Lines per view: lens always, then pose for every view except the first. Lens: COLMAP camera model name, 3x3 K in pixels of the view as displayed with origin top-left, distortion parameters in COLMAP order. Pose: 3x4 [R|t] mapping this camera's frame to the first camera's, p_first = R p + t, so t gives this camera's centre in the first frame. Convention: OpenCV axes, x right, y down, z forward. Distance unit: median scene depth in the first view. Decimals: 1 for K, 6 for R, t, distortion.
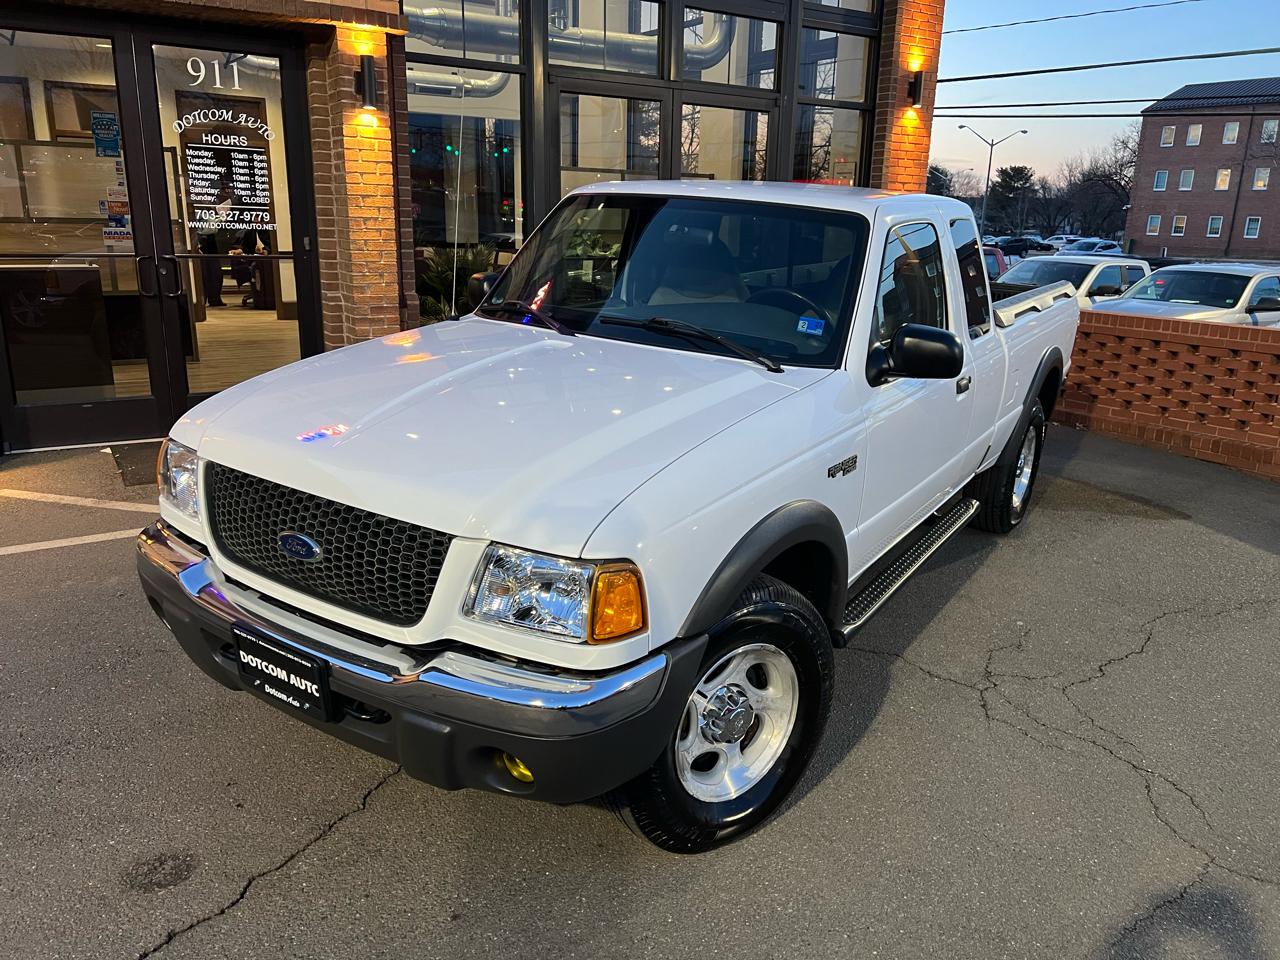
lens RADIAL K [[957.9, 0, 648.4], [0, 957.9, 483.8], [0, 0, 1]] dist [0.046299, -0.050097]
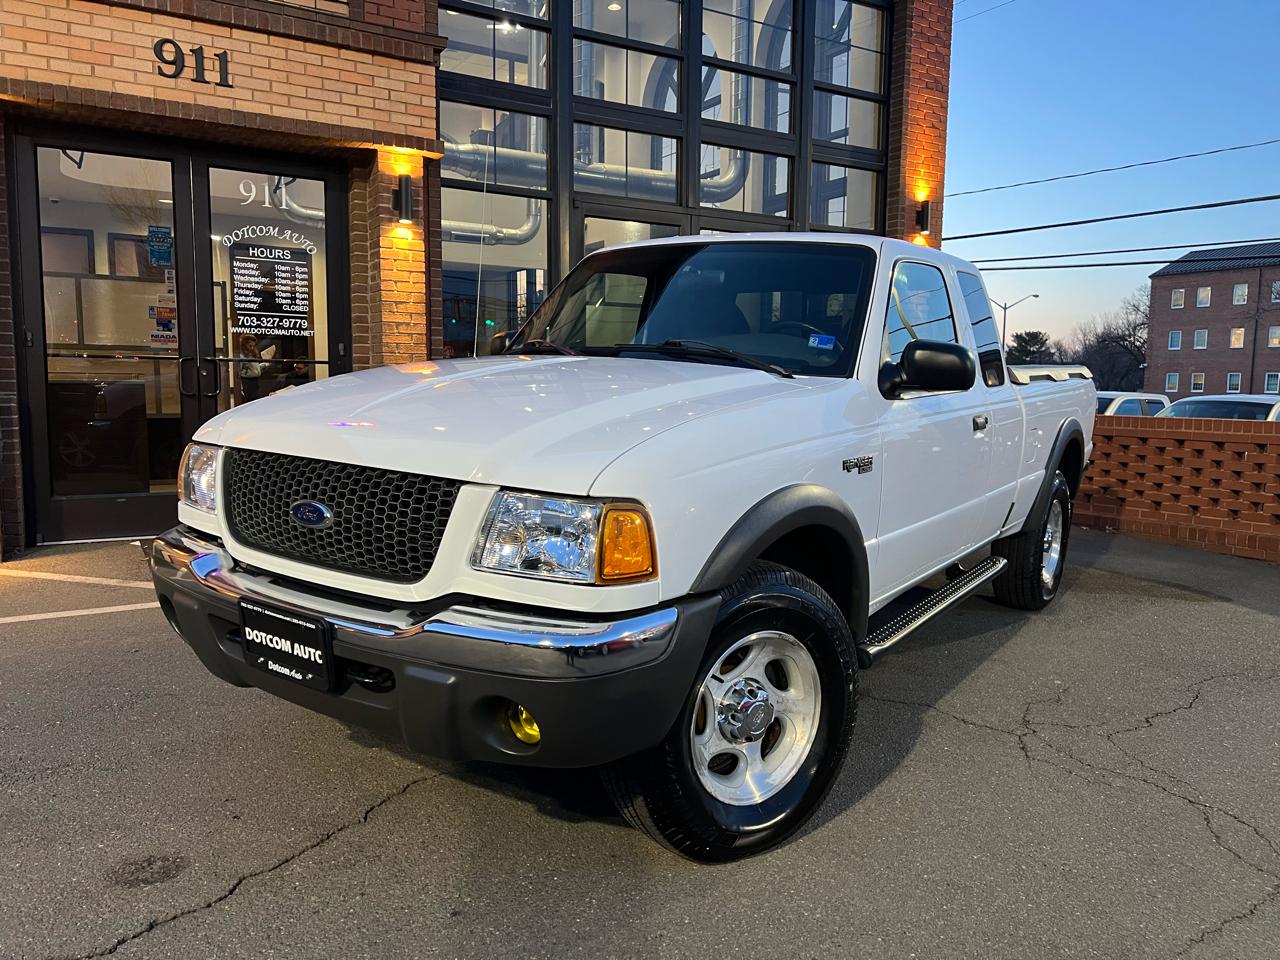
lens RADIAL K [[957.9, 0, 642.9], [0, 957.9, 482.9], [0, 0, 1]] dist [0.046299, -0.050097]
pose [[0.999402, -0.010208, -0.033050, 0.006705], [0.004507, 0.985745, -0.168185, 0.086050], [0.034296, 0.167935, 0.985201, 0.009274]]
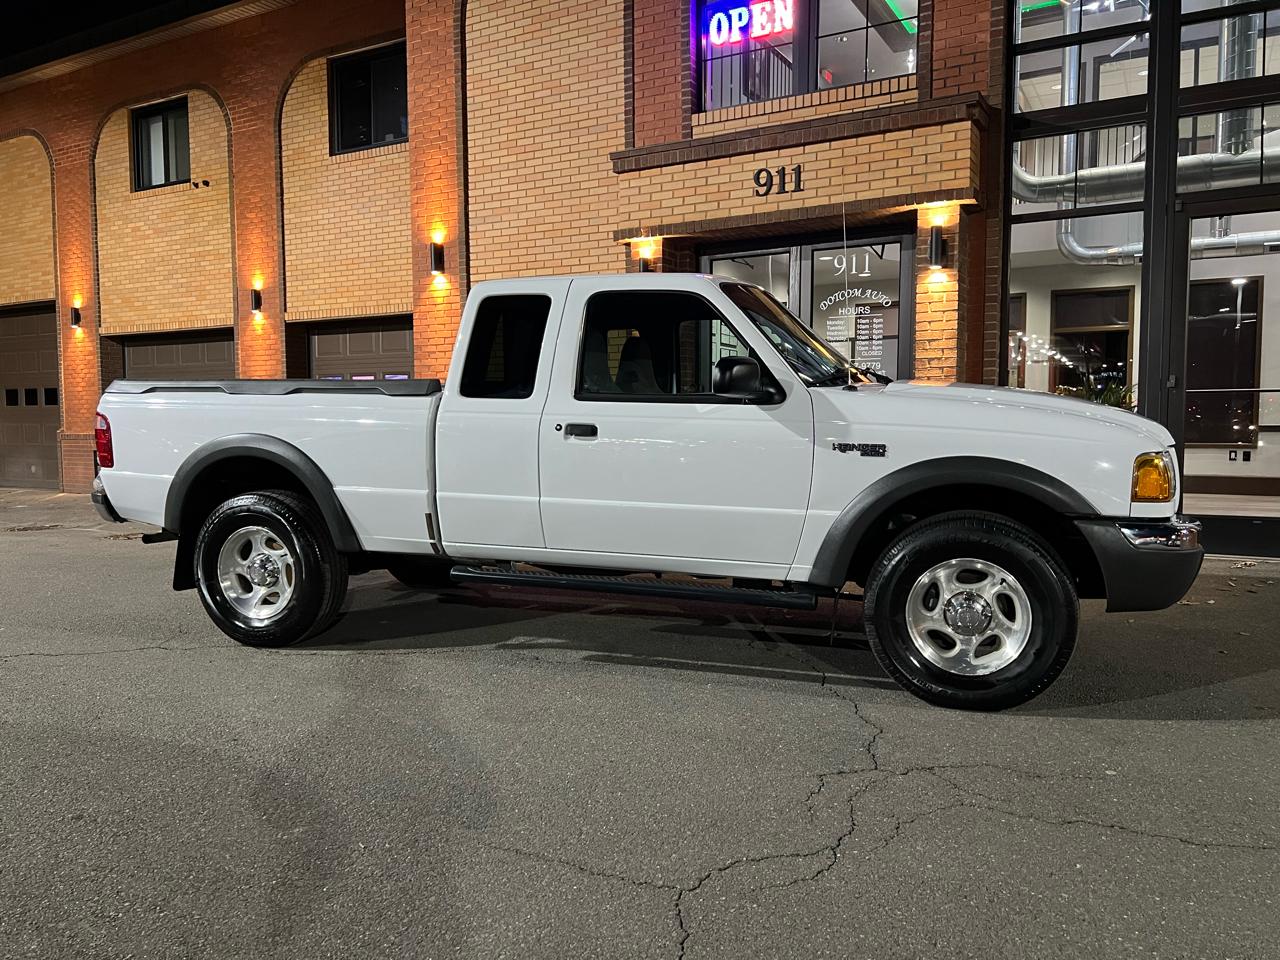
lens RADIAL K [[957.9, 0, 644.7], [0, 957.9, 485.8], [0, 0, 1]] dist [0.046299, -0.050097]
pose [[0.465959, 0.029147, -0.884326, 0.680008], [-0.223575, 0.970903, -0.085803, 0.059249], [0.856094, 0.237694, 0.458917, 0.243957]]
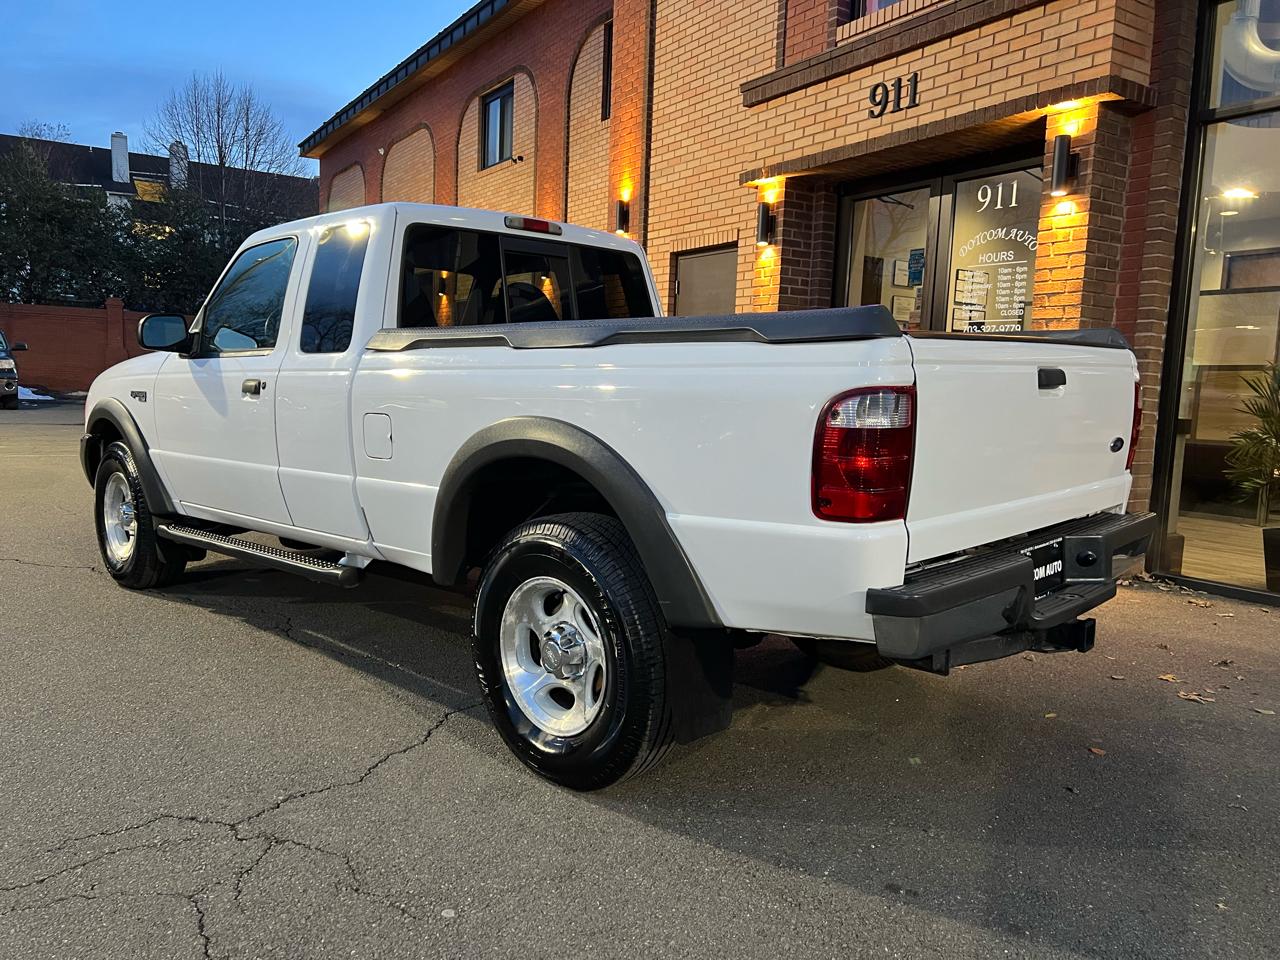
lens RADIAL K [[957.9, 0, 638.2], [0, 957.9, 489.1], [0, 0, 1]] dist [0.046299, -0.050097]
pose [[-0.008098, 0.082306, -0.996574, 0.681675], [-0.304172, 0.949179, 0.080864, -0.106066], [0.952583, 0.303785, 0.017349, 0.802664]]
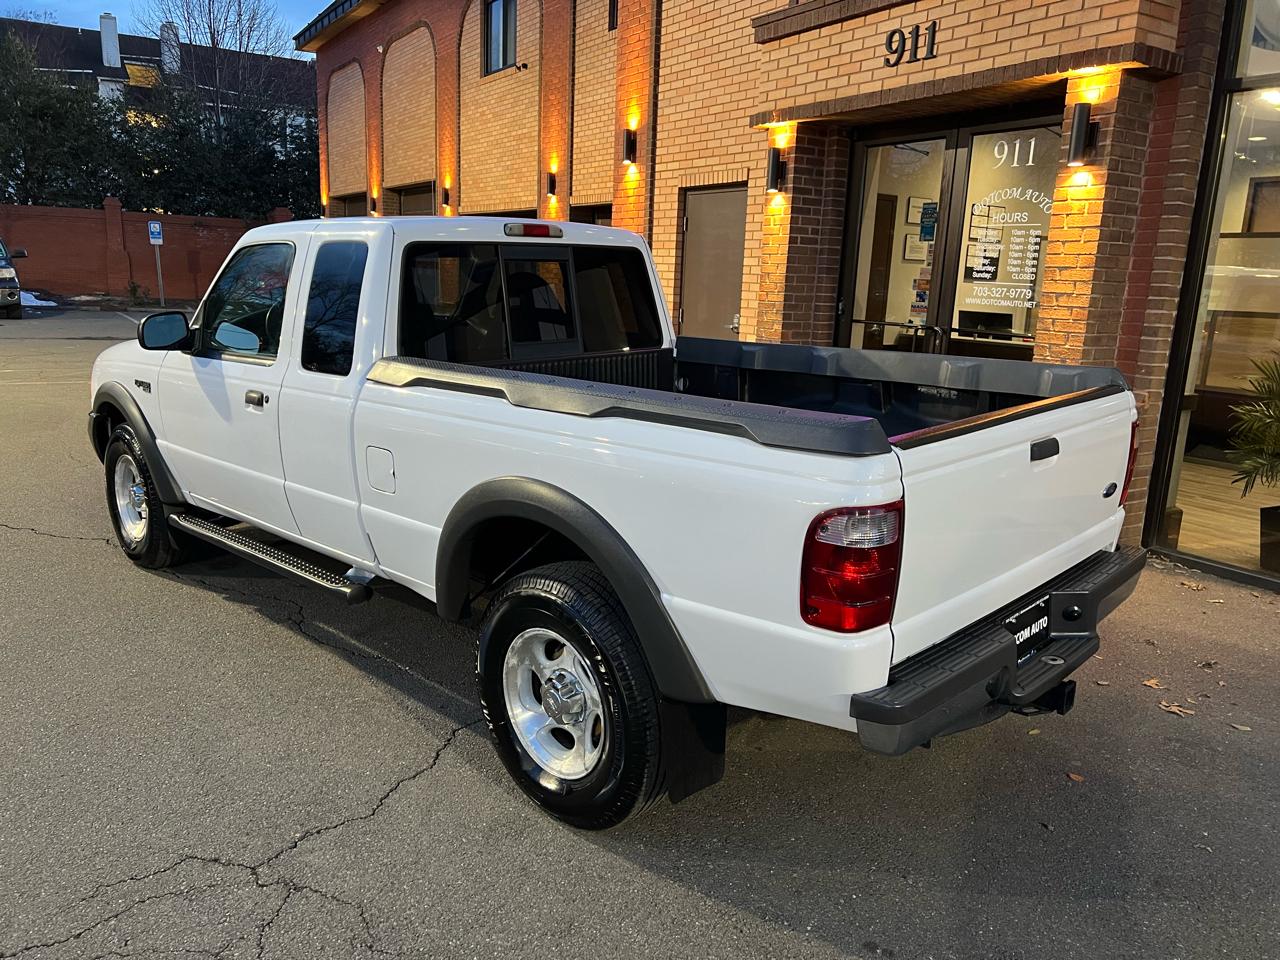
lens RADIAL K [[957.9, 0, 643.5], [0, 957.9, 489.0], [0, 0, 1]] dist [0.046299, -0.050097]
pose [[-0.013817, 0.192024, -0.981293, 0.679034], [-0.305959, 0.933503, 0.186980, -0.190778], [0.951944, 0.302819, 0.045854, 0.782615]]
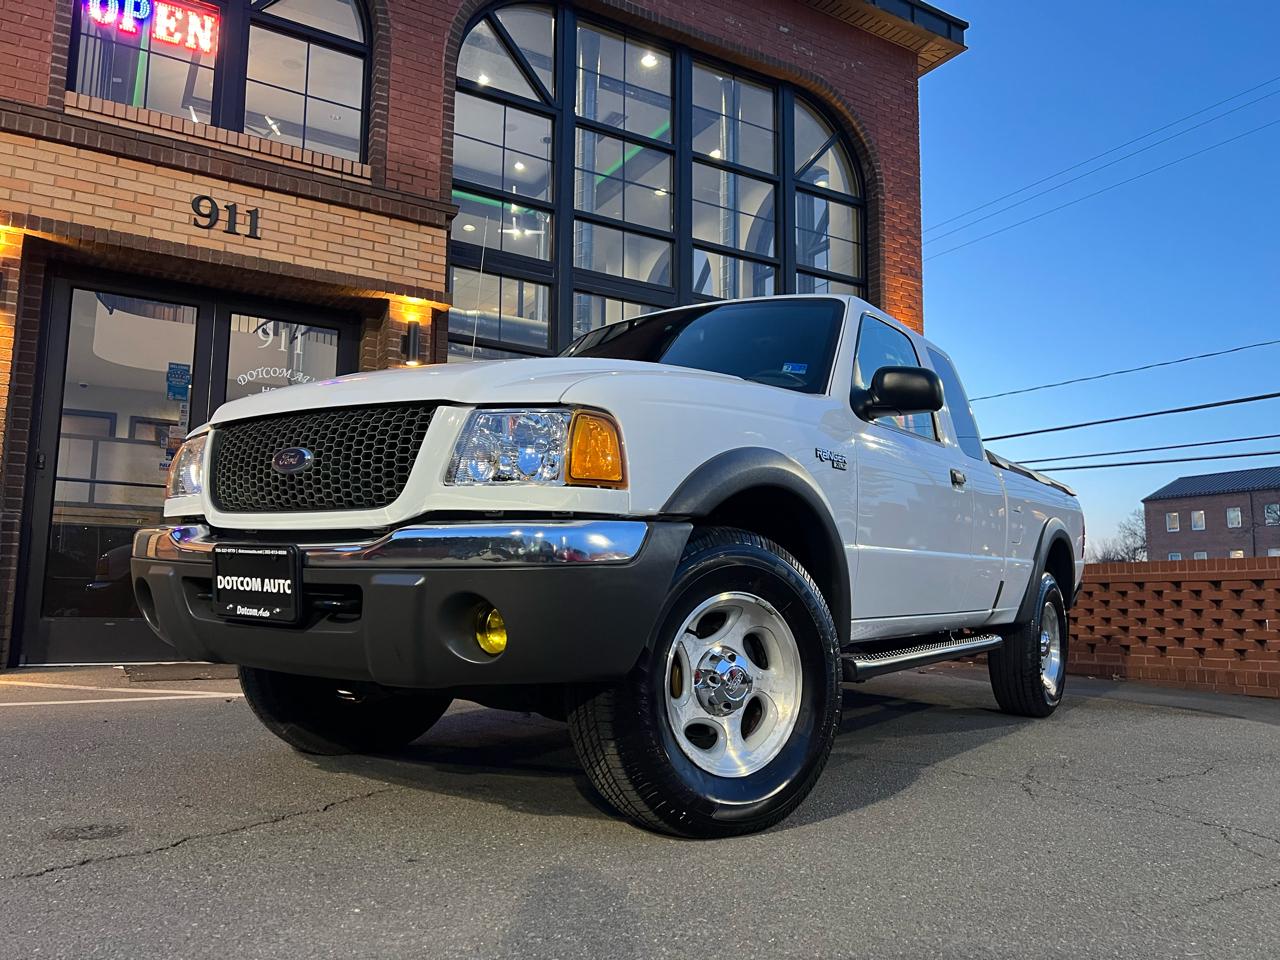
lens RADIAL K [[957.9, 0, 639.8], [0, 957.9, 486.3], [0, 0, 1]] dist [0.046299, -0.050097]
pose [[0.999145, -0.019008, -0.036719, 0.018810], [0.003180, 0.920760, -0.390116, 0.208561], [0.041225, 0.389665, 0.920033, 0.035558]]
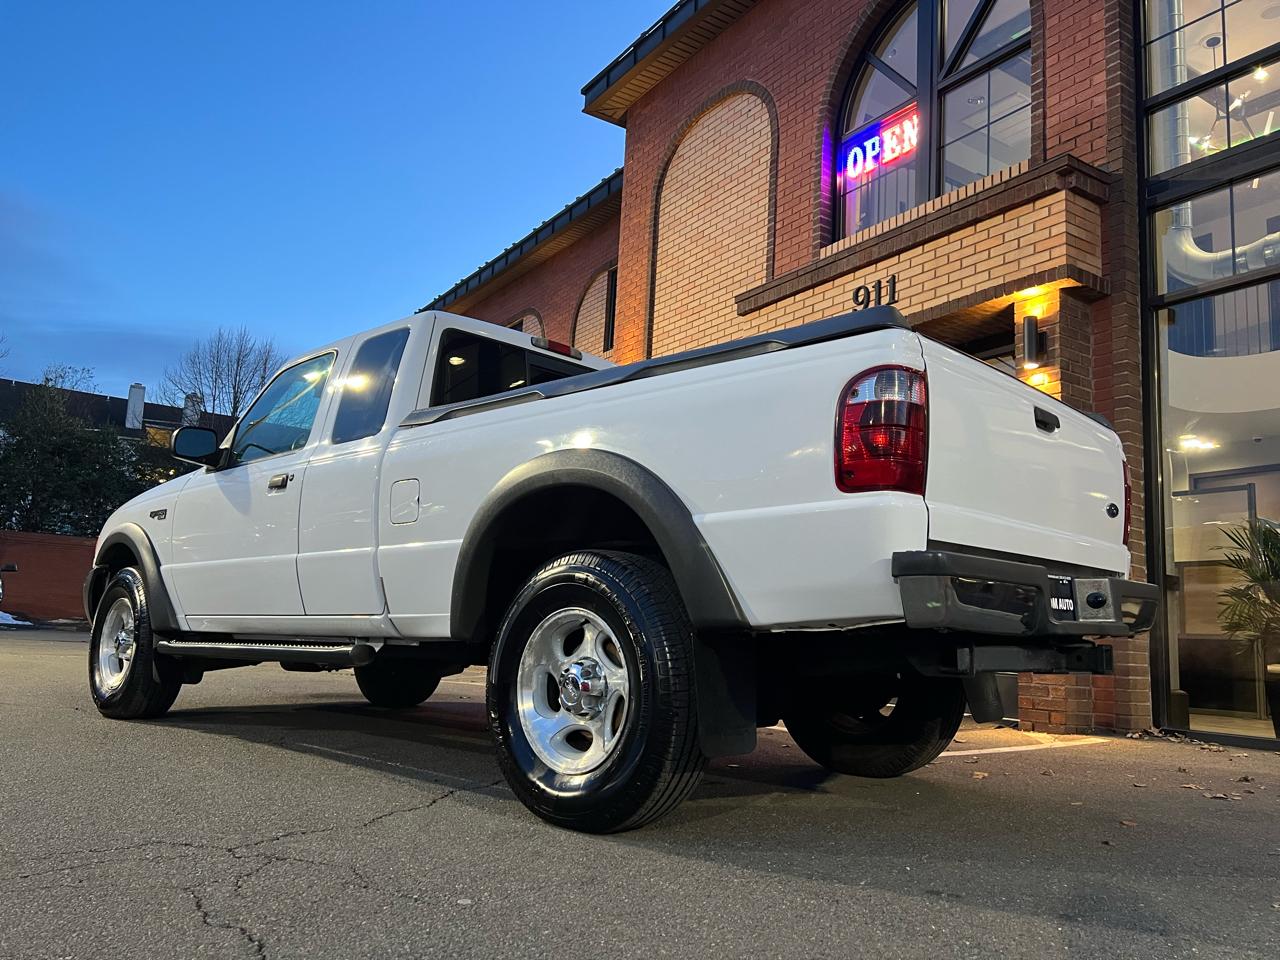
lens RADIAL K [[957.9, 0, 649.2], [0, 957.9, 488.6], [0, 0, 1]] dist [0.046299, -0.050097]
pose [[0.017078, -0.180941, -0.983346, 0.696181], [-0.317531, 0.931595, -0.176934, 0.009665], [0.948094, 0.315264, -0.041545, 0.820691]]
